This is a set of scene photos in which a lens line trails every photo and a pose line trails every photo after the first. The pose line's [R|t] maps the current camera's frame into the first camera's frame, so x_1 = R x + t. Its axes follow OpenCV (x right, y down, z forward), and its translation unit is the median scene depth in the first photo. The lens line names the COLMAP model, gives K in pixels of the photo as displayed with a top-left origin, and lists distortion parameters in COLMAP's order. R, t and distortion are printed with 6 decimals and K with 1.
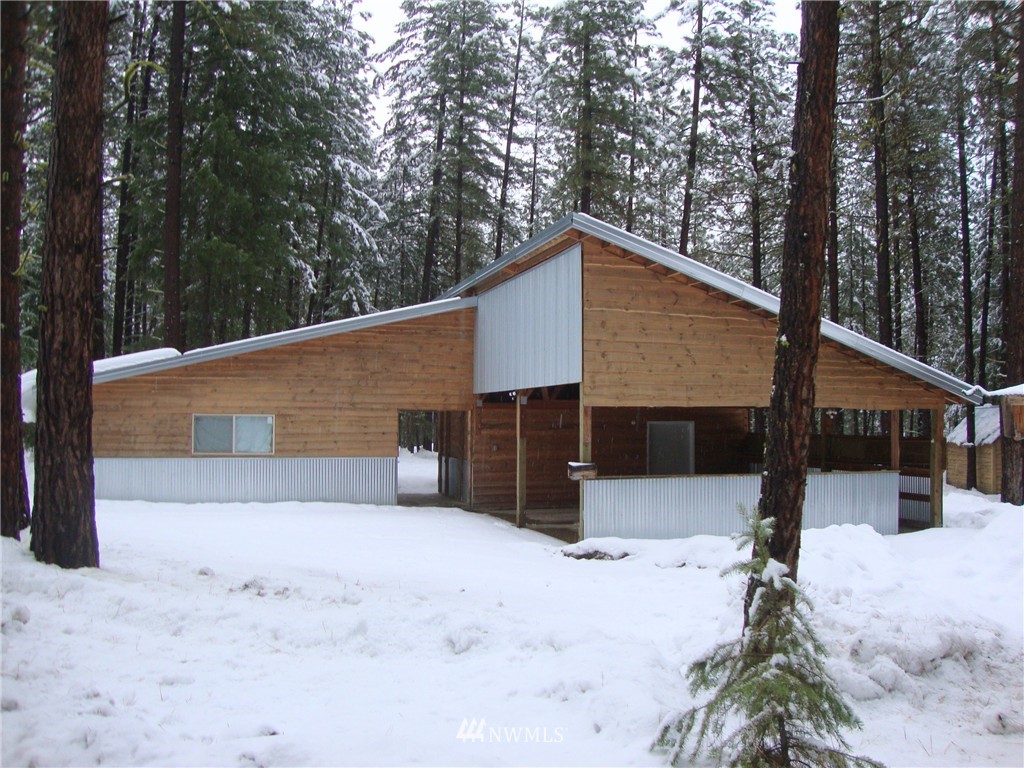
lens RADIAL K [[888.4, 0, 512.0], [0, 888.4, 384.0], [0, 0, 1]] dist [-0.091987, 0.000010]
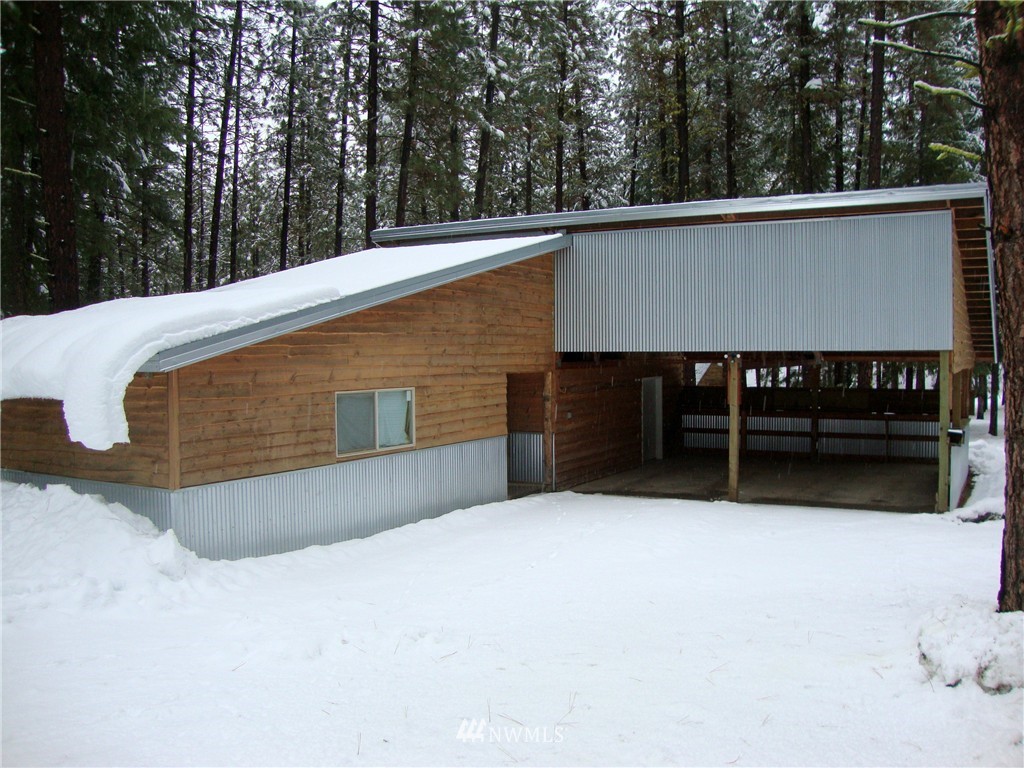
lens RADIAL K [[888.4, 0, 512.0], [0, 888.4, 384.0], [0, 0, 1]] dist [-0.091987, 0.000010]
pose [[0.711446, -0.034710, 0.701884, -0.686493], [-0.018084, 0.997544, 0.067661, -0.014878], [-0.702508, -0.060830, 0.709071, 0.461498]]
